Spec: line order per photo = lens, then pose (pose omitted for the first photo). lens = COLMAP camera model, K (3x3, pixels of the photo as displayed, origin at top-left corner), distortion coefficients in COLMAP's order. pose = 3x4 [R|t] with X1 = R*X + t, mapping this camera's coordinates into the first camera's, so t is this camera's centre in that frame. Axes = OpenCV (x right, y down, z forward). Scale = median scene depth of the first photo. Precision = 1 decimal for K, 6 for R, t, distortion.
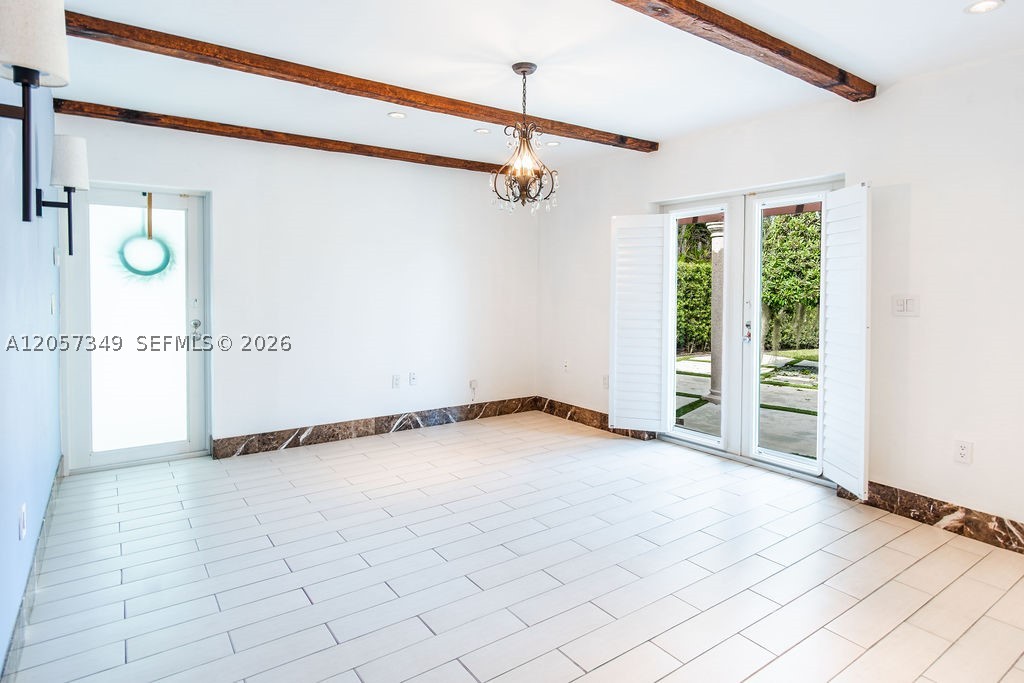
lens RADIAL K [[553.0, 0, 491.9], [0, 553.0, 297.3], [0, 0, 1]] dist [0.006389, 0.001384]
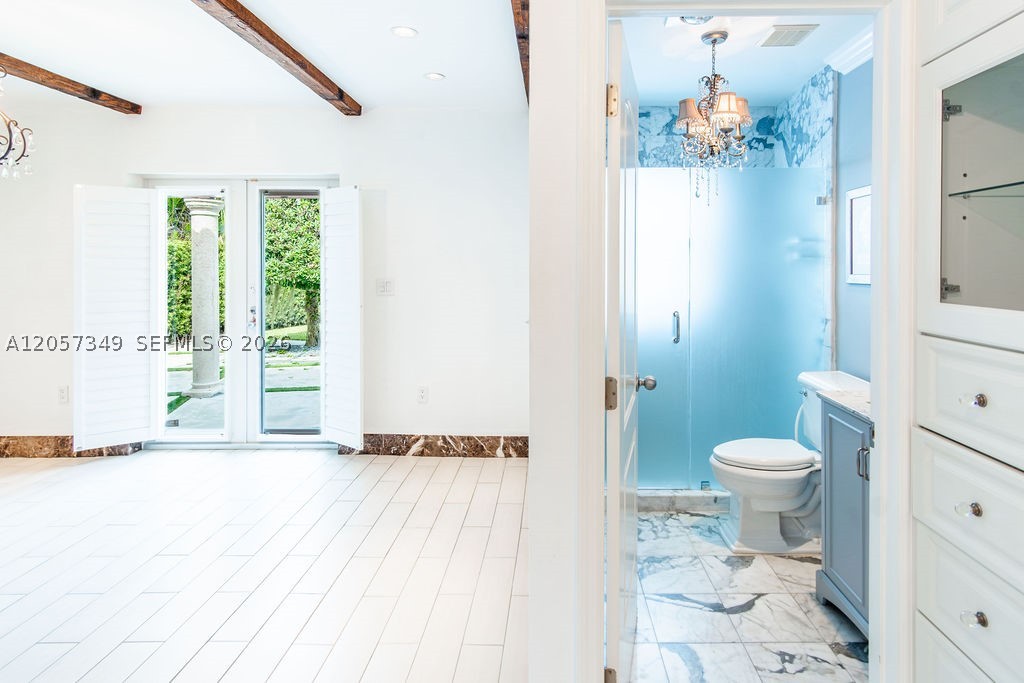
lens RADIAL K [[553.0, 0, 562.8], [0, 553.0, 267.5], [0, 0, 1]] dist [0.006389, 0.001384]
pose [[0.555470, 0.000584, 0.831537, -0.065229], [0.015967, 0.999808, -0.011368, -0.007455], [-0.831383, 0.019592, 0.555354, -0.028639]]
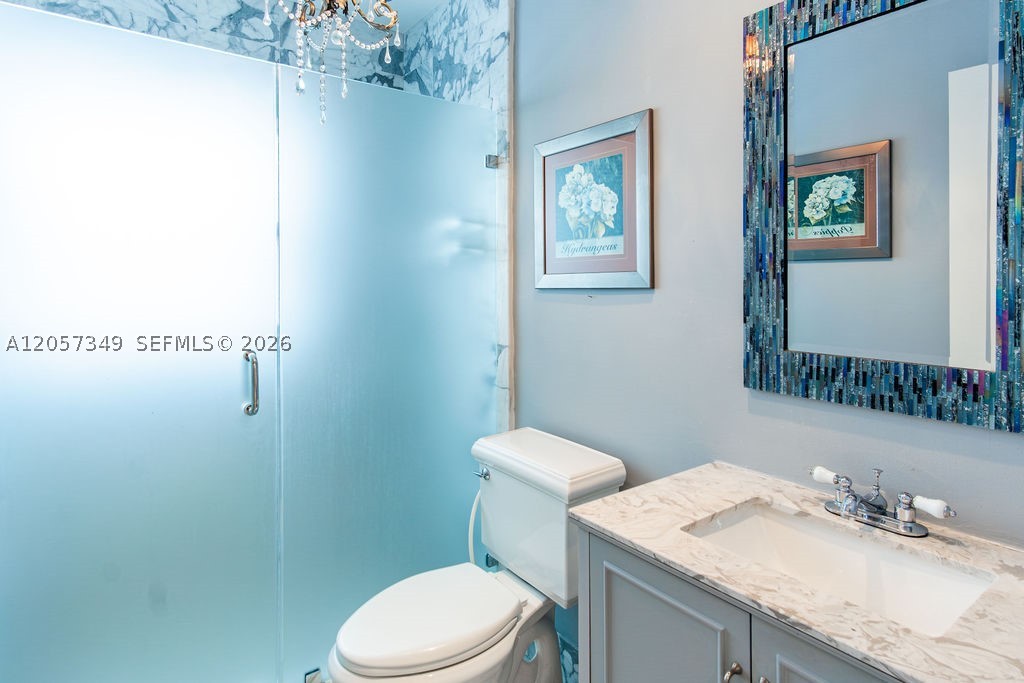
lens RADIAL K [[553.0, 0, 497.7], [0, 553.0, 289.1], [0, 0, 1]] dist [0.006389, 0.001384]
pose [[-0.032490, -0.007906, 0.999441, 0.138023], [0.023612, 0.999684, 0.008676, 0.000721], [-0.999193, 0.023881, -0.032293, 0.054154]]
